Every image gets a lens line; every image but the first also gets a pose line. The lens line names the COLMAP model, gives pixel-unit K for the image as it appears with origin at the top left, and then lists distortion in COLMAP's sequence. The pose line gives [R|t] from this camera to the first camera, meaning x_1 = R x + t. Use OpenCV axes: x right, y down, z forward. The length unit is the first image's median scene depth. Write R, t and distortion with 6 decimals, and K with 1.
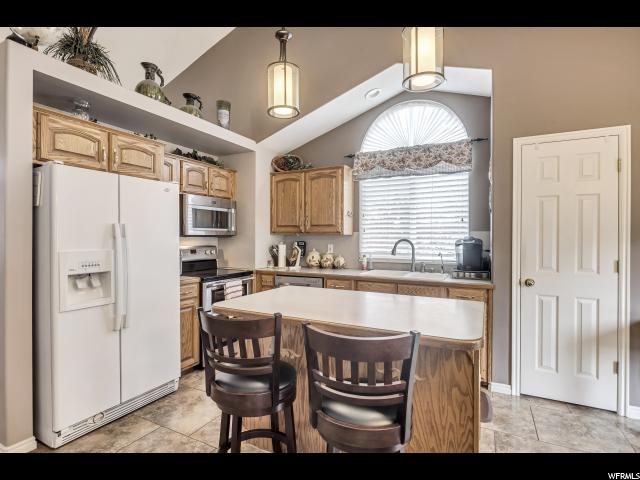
lens RADIAL K [[327.3, 0, 320.0], [0, 327.3, 240.0], [0, 0, 1]] dist [0.001345, 0.000179]
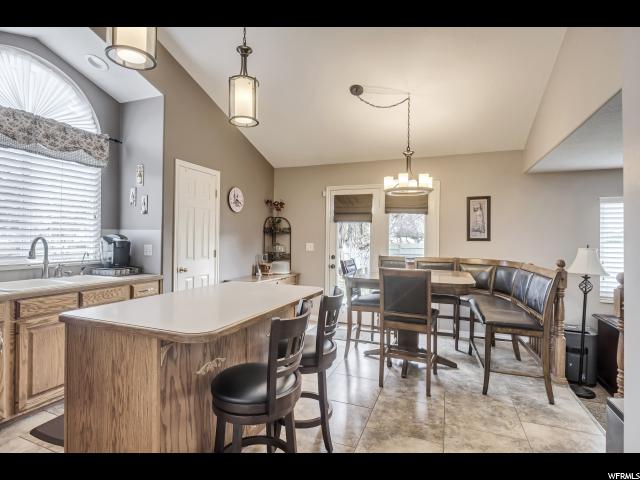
lens RADIAL K [[327.3, 0, 320.0], [0, 327.3, 240.0], [0, 0, 1]] dist [0.001345, 0.000179]
pose [[-0.081278, -0.017461, 0.996539, -0.574391], [-0.011904, 0.999792, 0.016547, -0.016541], [-0.996620, -0.010518, -0.081469, 0.421369]]
